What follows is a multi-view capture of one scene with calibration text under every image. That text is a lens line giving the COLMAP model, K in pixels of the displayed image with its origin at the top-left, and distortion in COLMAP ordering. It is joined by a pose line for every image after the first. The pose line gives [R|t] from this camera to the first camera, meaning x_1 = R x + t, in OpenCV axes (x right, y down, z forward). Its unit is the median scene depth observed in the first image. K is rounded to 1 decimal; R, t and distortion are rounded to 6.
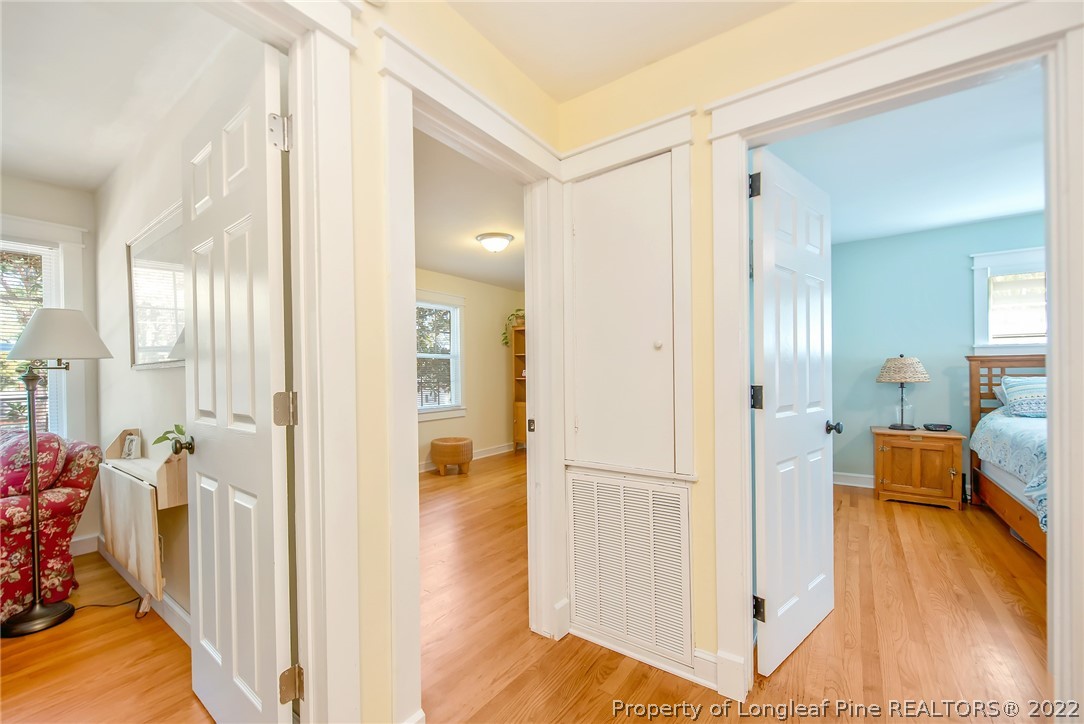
lens RADIAL K [[441.8, 0, 528.0], [0, 441.8, 373.1], [0, 0, 1]] dist [0.001369, -0.000593]
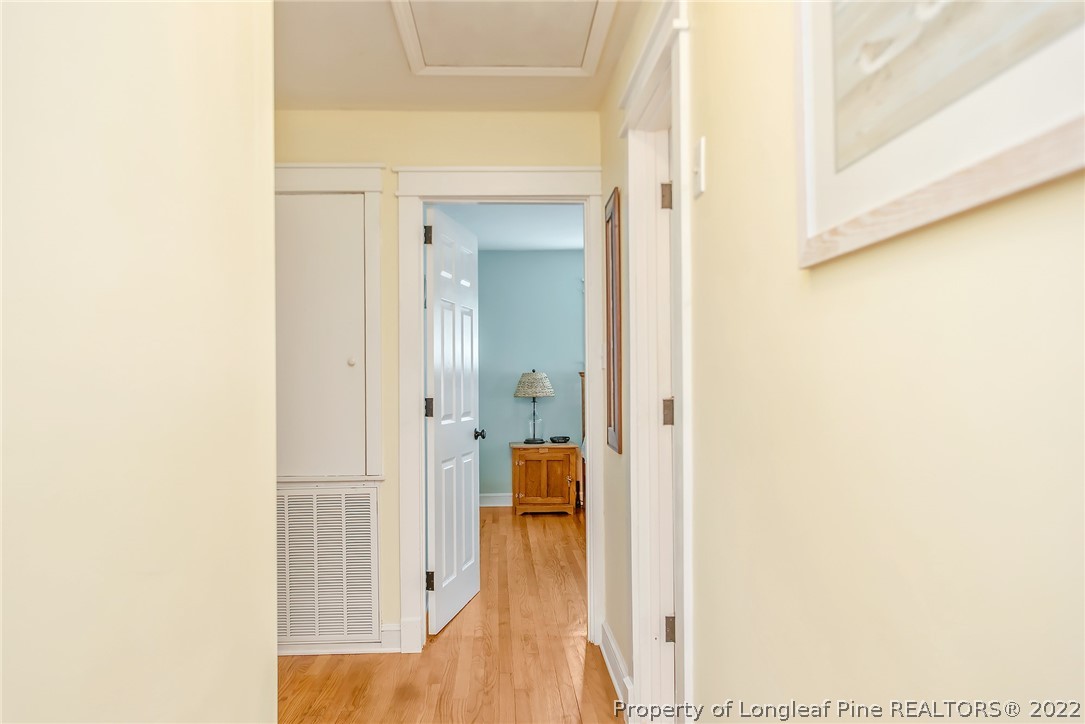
lens RADIAL K [[753.8, 0, 545.8], [0, 753.8, 365.1], [0, 0, 1]] dist [-0.024560, 0.000495]
pose [[0.766812, 0.019003, 0.641591, -0.296774], [0.000839, 0.999531, -0.030607, 0.000797], [-0.641871, 0.024008, 0.766436, -0.418117]]
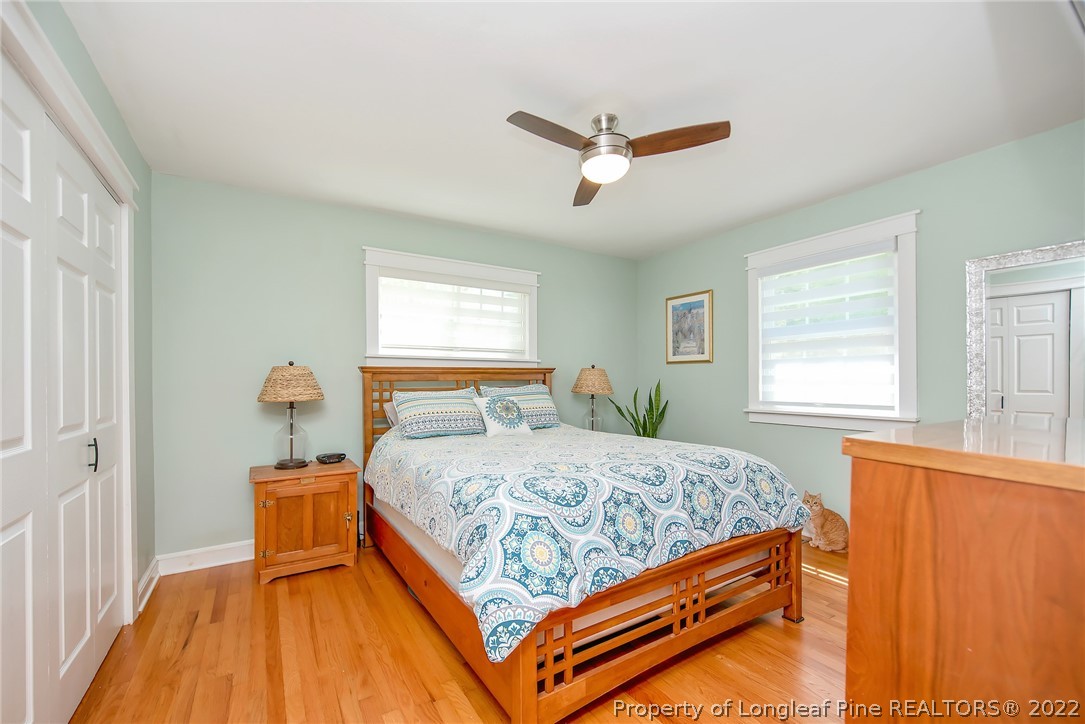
lens RADIAL K [[442.2, 0, 529.5], [0, 442.2, 378.8], [0, 0, 1]] dist [0.001369, -0.000593]
pose [[0.378594, 0.011731, 0.925489, 0.404246], [0.007505, 0.999848, -0.015743, -0.000947], [-0.925533, 0.012906, 0.378448, 0.457646]]
